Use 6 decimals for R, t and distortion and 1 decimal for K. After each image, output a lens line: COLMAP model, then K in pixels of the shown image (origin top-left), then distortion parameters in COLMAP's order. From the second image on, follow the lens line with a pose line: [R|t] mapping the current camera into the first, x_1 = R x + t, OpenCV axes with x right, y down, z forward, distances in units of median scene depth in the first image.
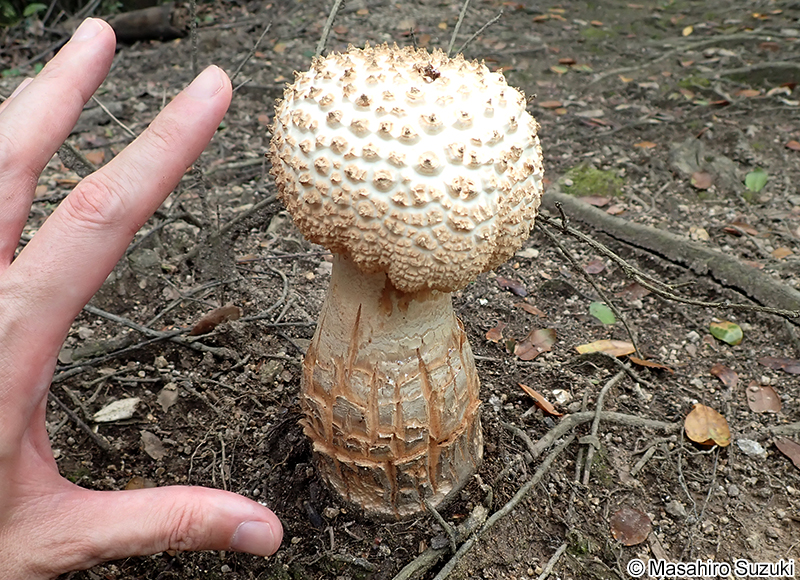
lens RADIAL K [[773.9, 0, 391.7], [0, 773.9, 290.1], [0, 0, 1]] dist [0.009475, 0.005933]
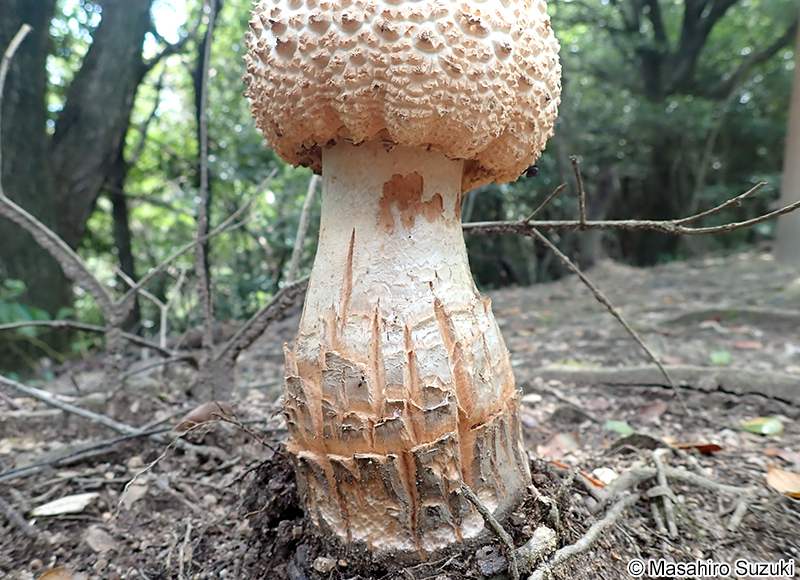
lens RADIAL K [[603.3, 0, 390.5], [0, 603.3, 290.0], [0, 0, 1]] dist [0.007047, -0.000808]
pose [[0.998245, -0.058759, 0.007305, -0.008535], [0.056031, 0.897522, -0.437396, 0.265903], [0.019145, 0.437038, 0.899239, 0.365601]]
